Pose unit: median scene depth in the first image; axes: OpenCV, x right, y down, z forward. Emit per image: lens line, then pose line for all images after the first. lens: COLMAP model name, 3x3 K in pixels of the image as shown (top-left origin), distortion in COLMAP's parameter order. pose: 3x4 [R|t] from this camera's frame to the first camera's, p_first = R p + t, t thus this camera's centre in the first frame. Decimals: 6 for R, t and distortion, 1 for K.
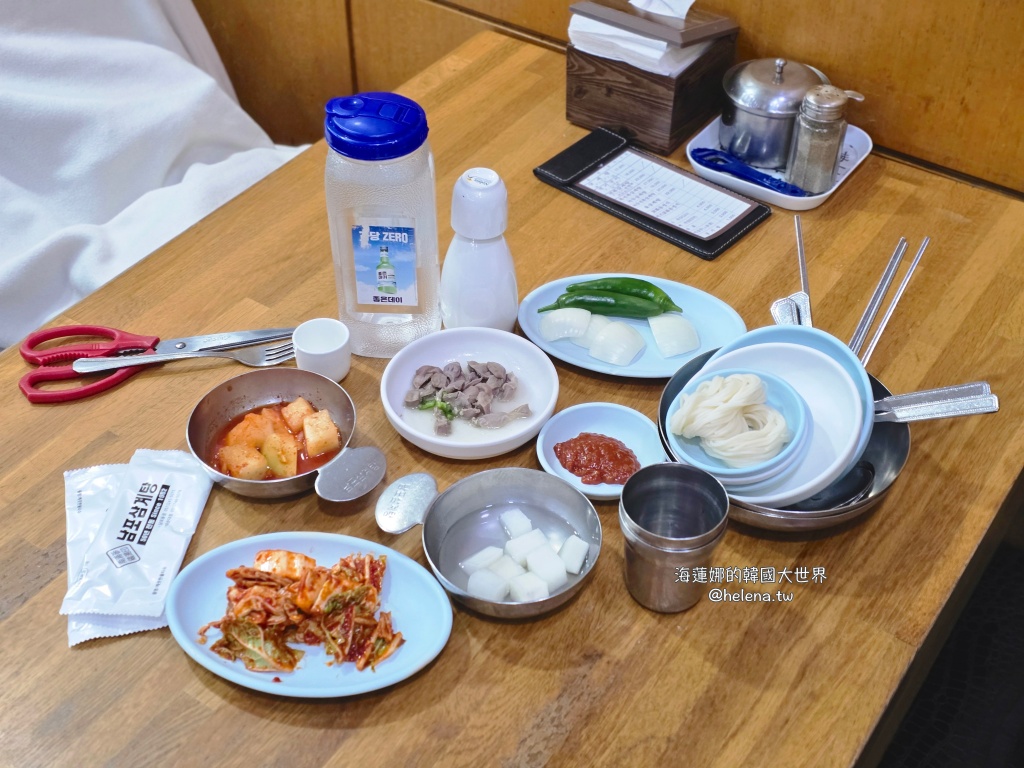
lens RADIAL K [[1338.6, 0, 512.0], [0, 1338.6, 384.0], [0, 0, 1]] dist [0.177266, -0.491674]
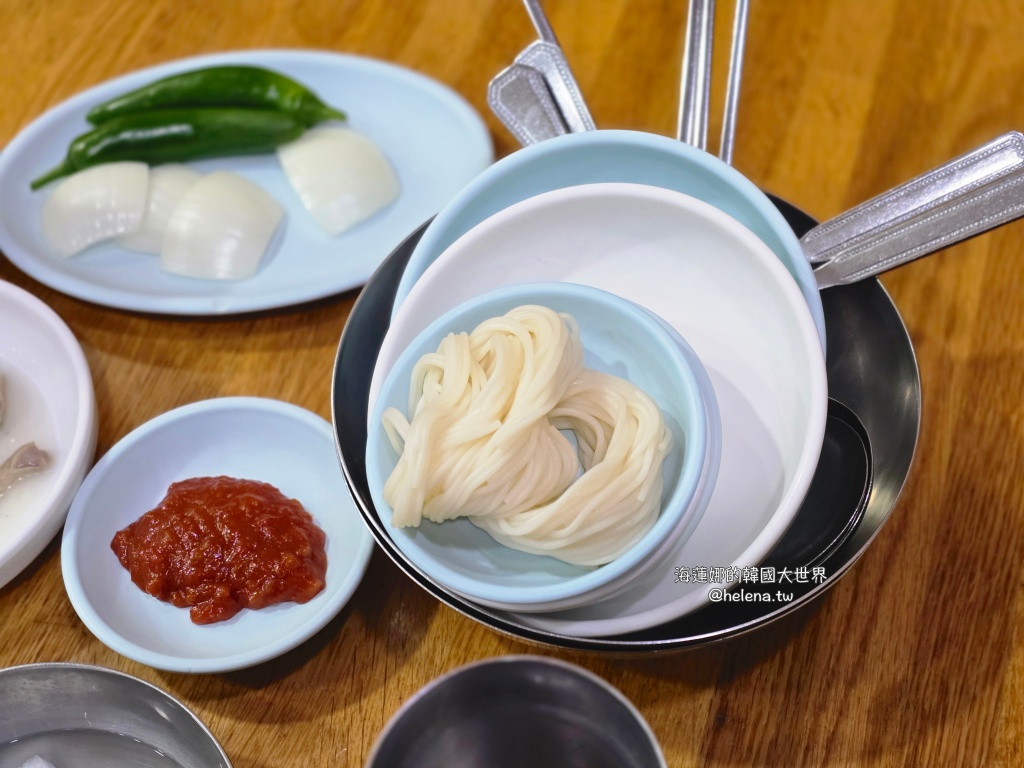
lens RADIAL K [[1338.6, 0, 512.0], [0, 1338.6, 384.0], [0, 0, 1]] dist [0.177266, -0.491674]
pose [[0.959128, -0.251913, 0.128896, 0.105015], [0.215122, 0.945037, 0.246225, -0.074401], [-0.183839, -0.208432, 0.960604, 0.556279]]
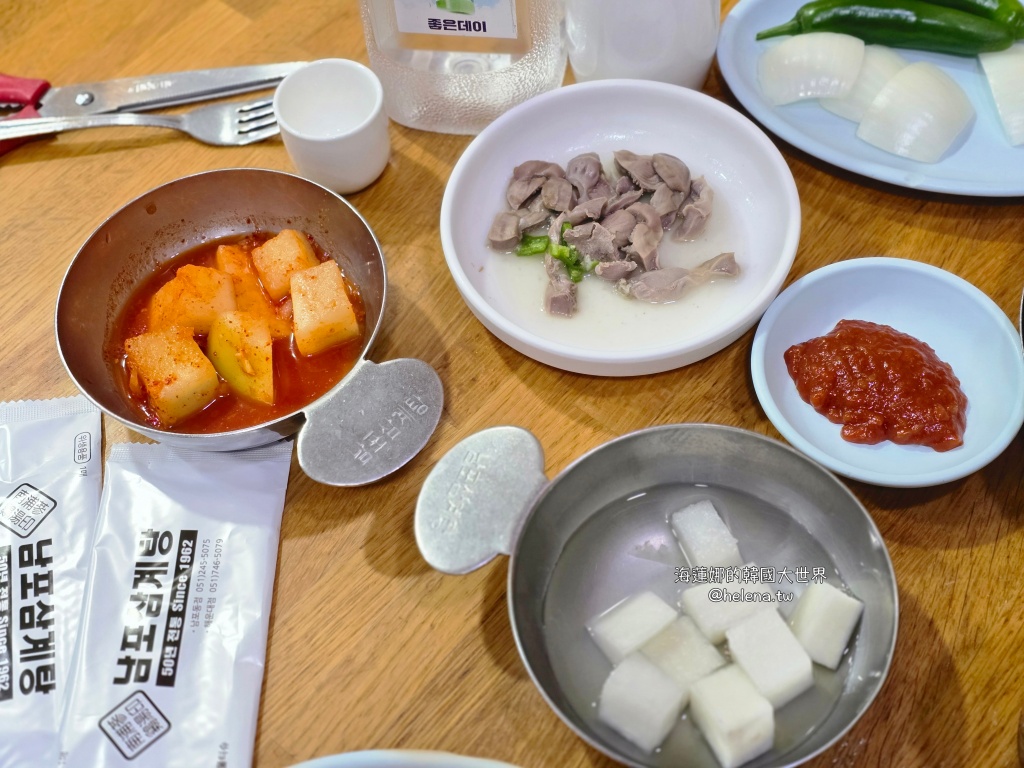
lens RADIAL K [[1338.6, 0, 512.0], [0, 1338.6, 384.0], [0, 0, 1]] dist [0.177266, -0.491674]
pose [[0.994445, 0.037047, -0.098526, -0.018621], [-0.007654, 0.958990, 0.283338, -0.078442], [0.104982, -0.281010, 0.953946, 0.492767]]
